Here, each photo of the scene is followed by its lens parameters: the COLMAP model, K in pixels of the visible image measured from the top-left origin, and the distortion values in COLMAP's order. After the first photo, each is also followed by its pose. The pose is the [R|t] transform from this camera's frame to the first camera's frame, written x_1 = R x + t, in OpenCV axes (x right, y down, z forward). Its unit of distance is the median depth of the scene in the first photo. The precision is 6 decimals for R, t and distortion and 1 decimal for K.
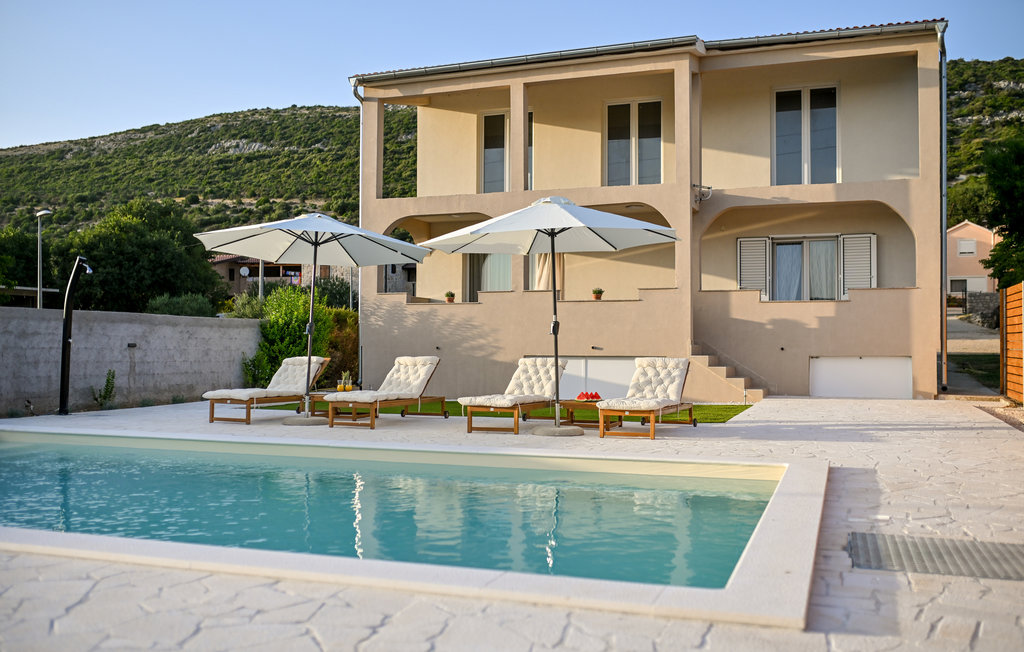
lens RADIAL K [[964.1, 0, 509.9], [0, 964.1, 325.8], [0, 0, 1]] dist [-0.030864, 0.000000]
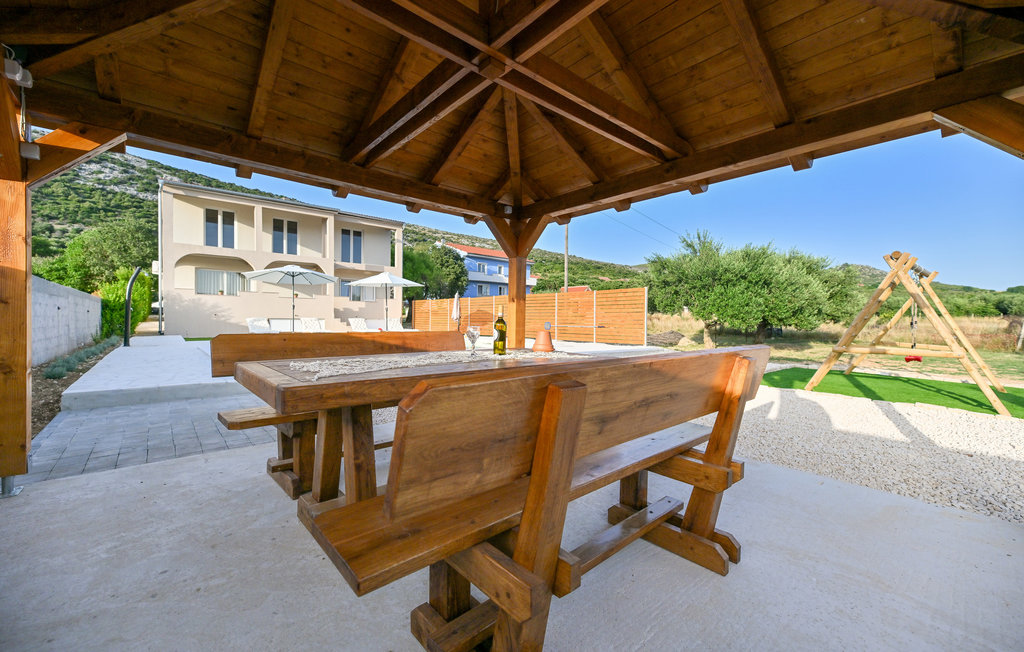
lens RADIAL K [[408.8, 0, 514.9], [0, 408.8, 319.3], [0, 0, 1]] dist [0.010335, -0.000722]
pose [[0.480628, 0.002518, 0.876921, -0.143907], [-0.024158, 0.999654, 0.010371, 0.001503], [-0.876592, -0.026169, 0.480522, -0.017068]]
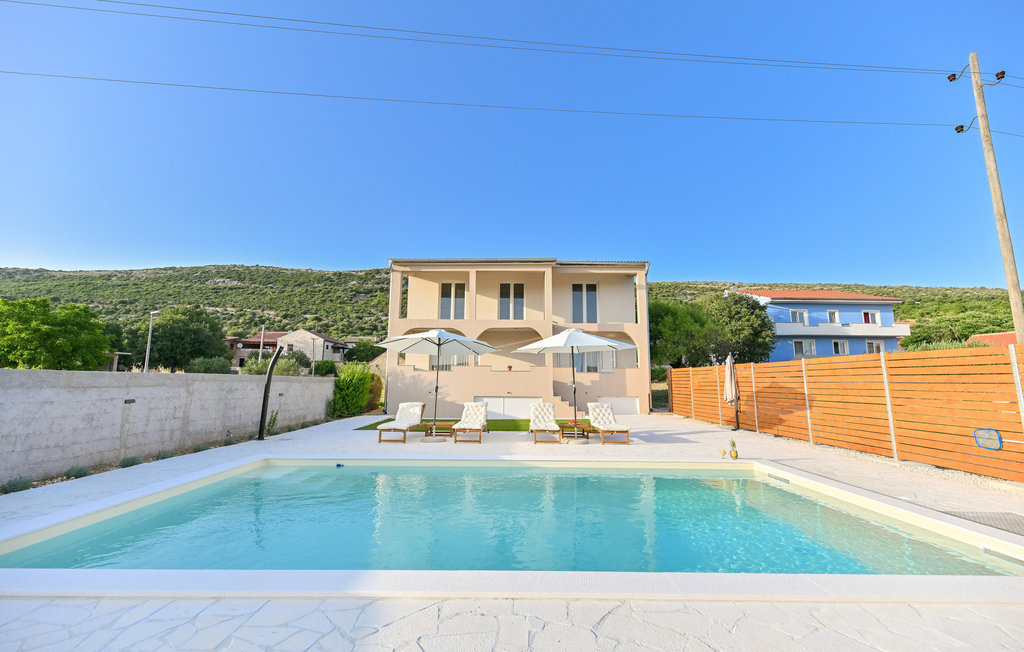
lens RADIAL K [[408.8, 0, 506.9], [0, 408.8, 322.6], [0, 0, 1]] dist [0.010335, -0.000722]
pose [[0.940168, 0.053364, 0.336506, -0.055492], [-0.011274, 0.991990, -0.125813, -0.004298], [-0.340524, 0.114492, 0.933239, 0.028544]]
